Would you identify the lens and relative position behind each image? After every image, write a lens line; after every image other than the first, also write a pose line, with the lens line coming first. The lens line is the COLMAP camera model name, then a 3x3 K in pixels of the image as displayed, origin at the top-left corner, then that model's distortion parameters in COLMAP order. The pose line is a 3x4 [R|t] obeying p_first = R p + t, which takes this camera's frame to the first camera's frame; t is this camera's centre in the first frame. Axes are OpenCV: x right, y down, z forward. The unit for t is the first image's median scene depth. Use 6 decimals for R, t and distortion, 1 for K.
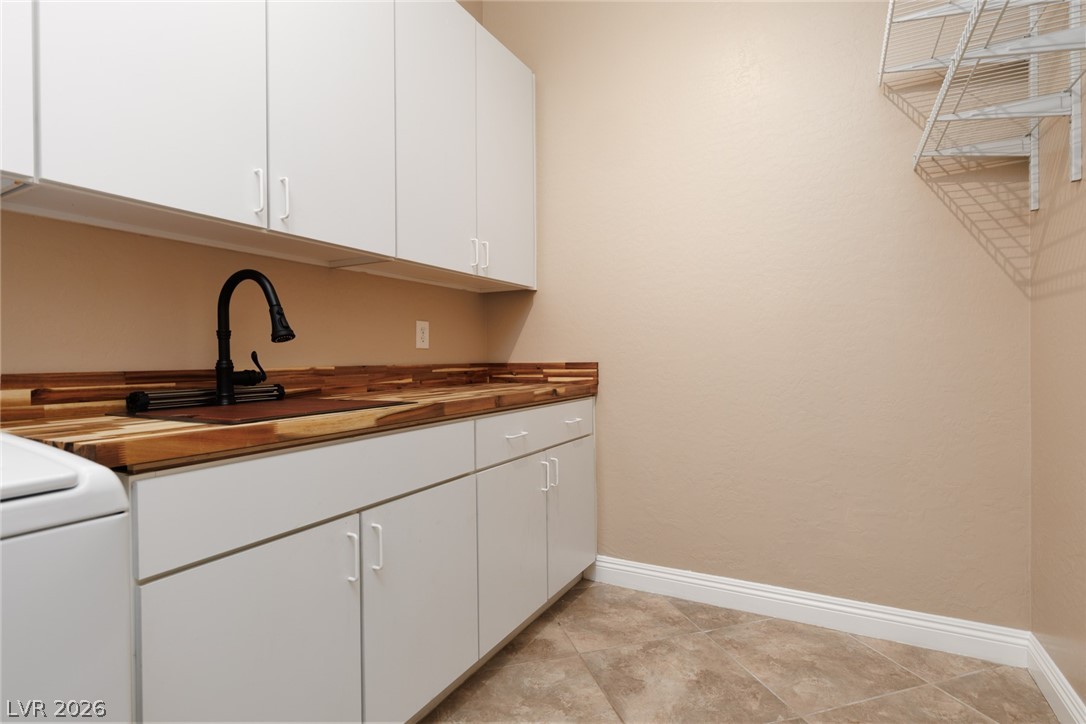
lens RADIAL K [[536.7, 0, 545.0], [0, 536.7, 361.0], [0, 0, 1]] dist [0.002979, 0.001397]
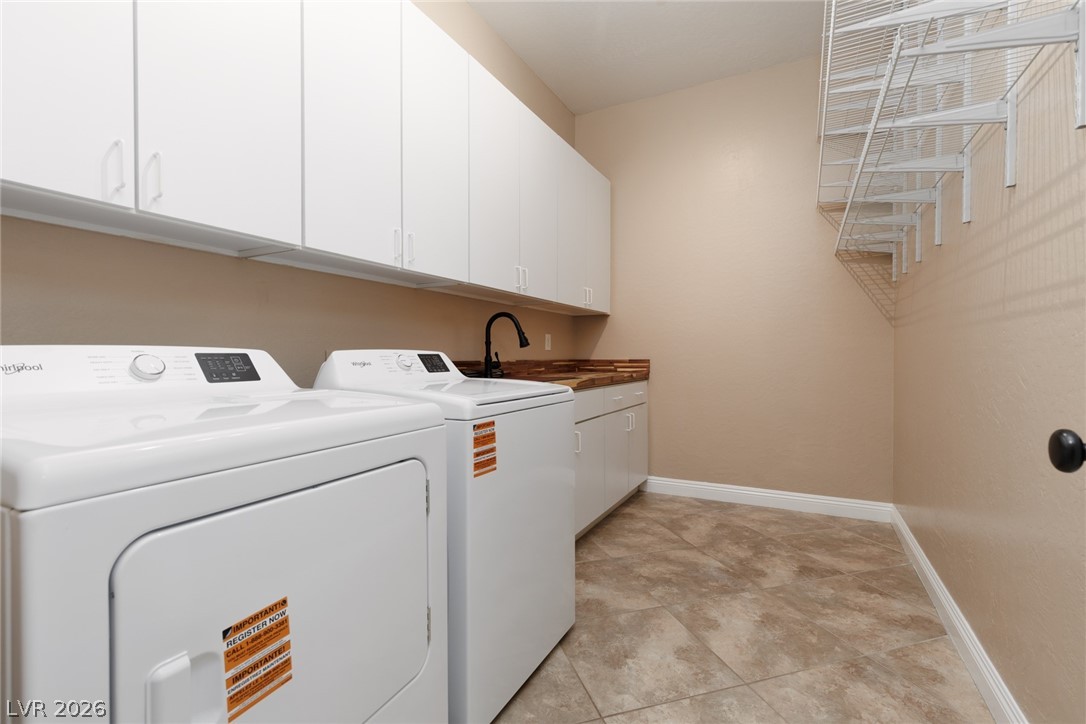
lens RADIAL K [[485.2, 0, 541.1], [0, 485.2, 361.4], [0, 0, 1]] dist [0.002637, 0.000314]
pose [[0.999971, 0.007459, 0.001312, -0.314130], [-0.007463, 0.999968, 0.002931, 0.008797], [-0.001291, -0.002941, 0.999995, -0.655023]]
